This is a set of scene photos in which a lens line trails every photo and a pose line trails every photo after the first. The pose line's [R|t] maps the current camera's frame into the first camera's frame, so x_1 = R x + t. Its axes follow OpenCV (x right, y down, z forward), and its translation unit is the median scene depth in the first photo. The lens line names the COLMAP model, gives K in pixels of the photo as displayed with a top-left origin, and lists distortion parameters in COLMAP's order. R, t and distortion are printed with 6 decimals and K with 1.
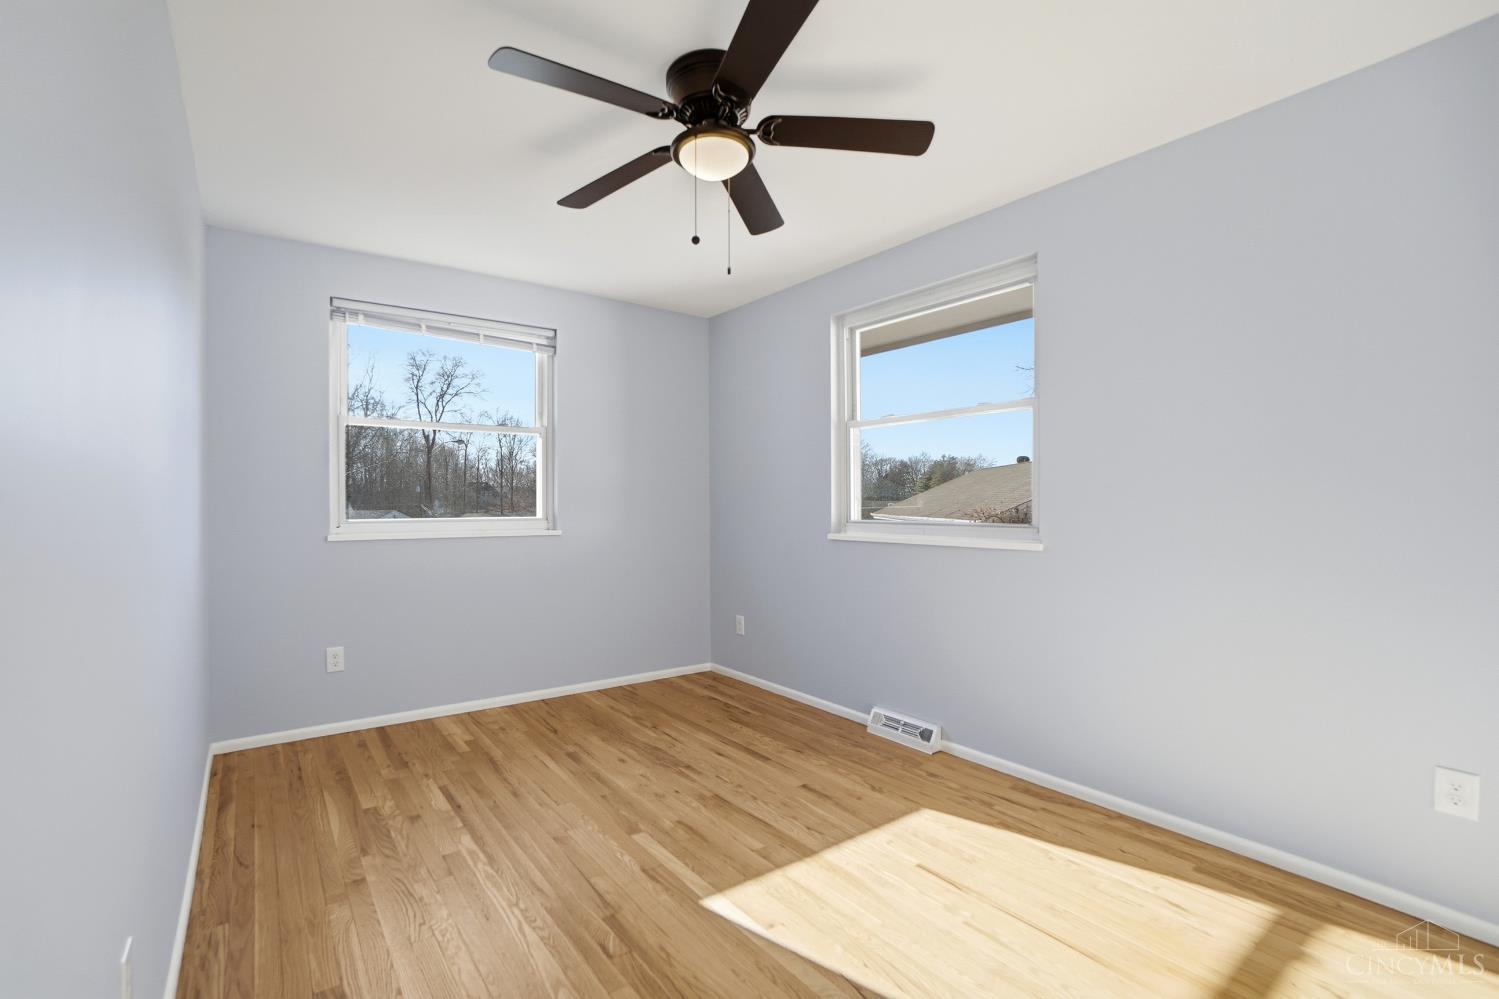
lens RADIAL K [[680.5, 0, 740.3], [0, 680.5, 510.4], [0, 0, 1]] dist [-0.070987, 0.025095]
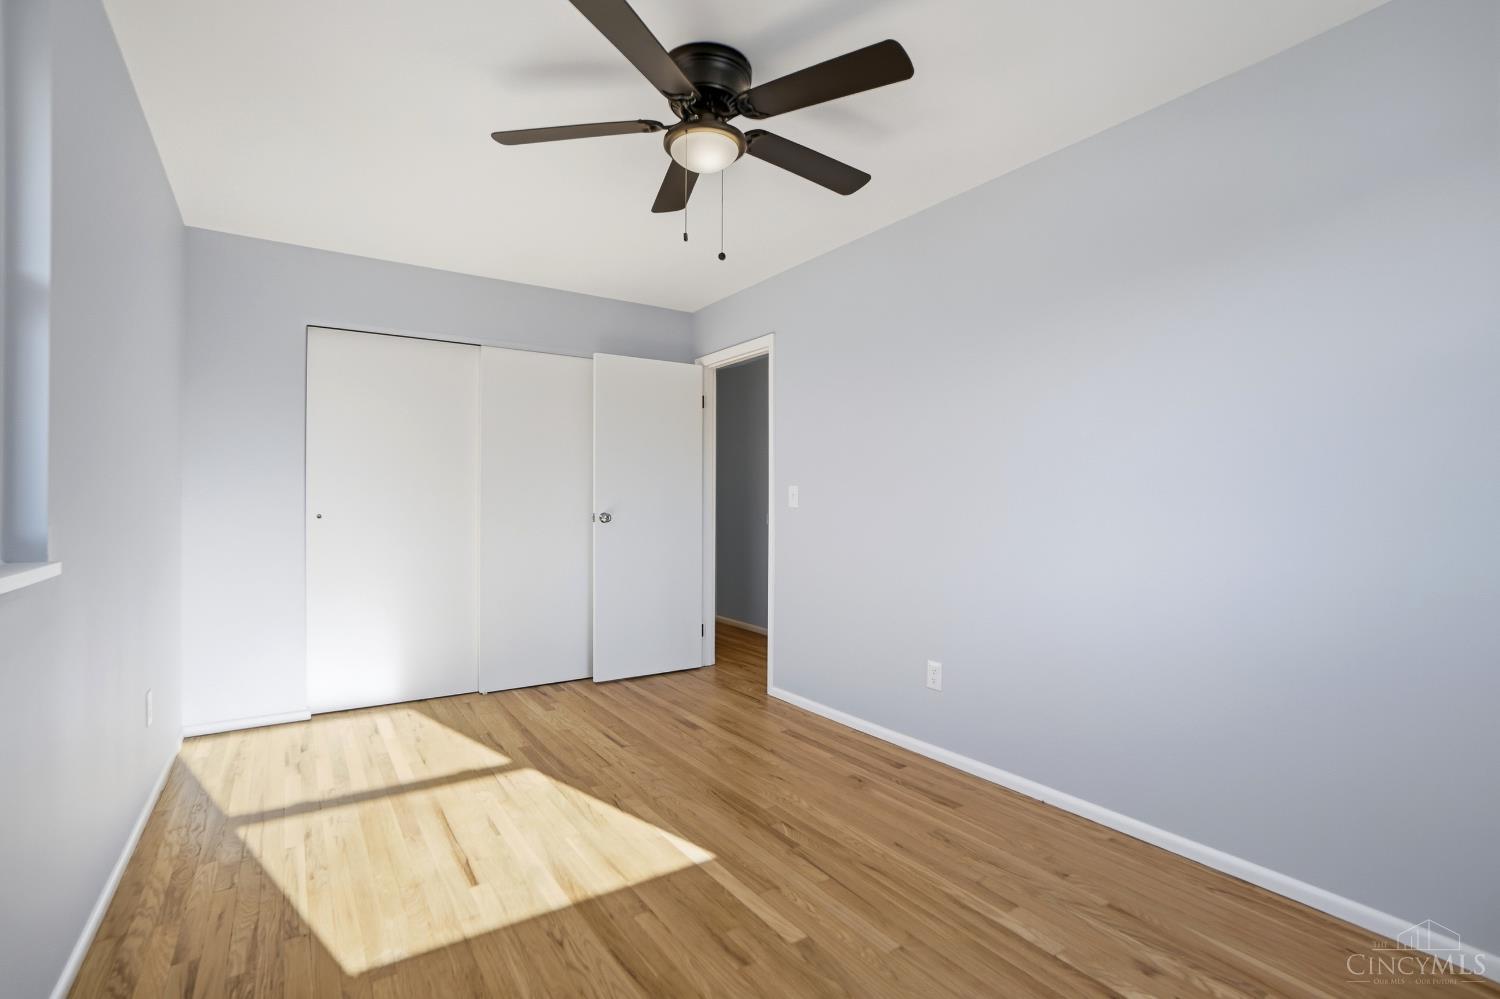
lens RADIAL K [[680.9, 0, 740.8], [0, 680.9, 510.4], [0, 0, 1]] dist [-0.070987, 0.025095]
pose [[-0.999081, -0.005601, 0.042496, -0.130164], [-0.004716, 0.999770, 0.020900, -0.000665], [-0.042603, 0.020681, -0.998878, 1.882349]]
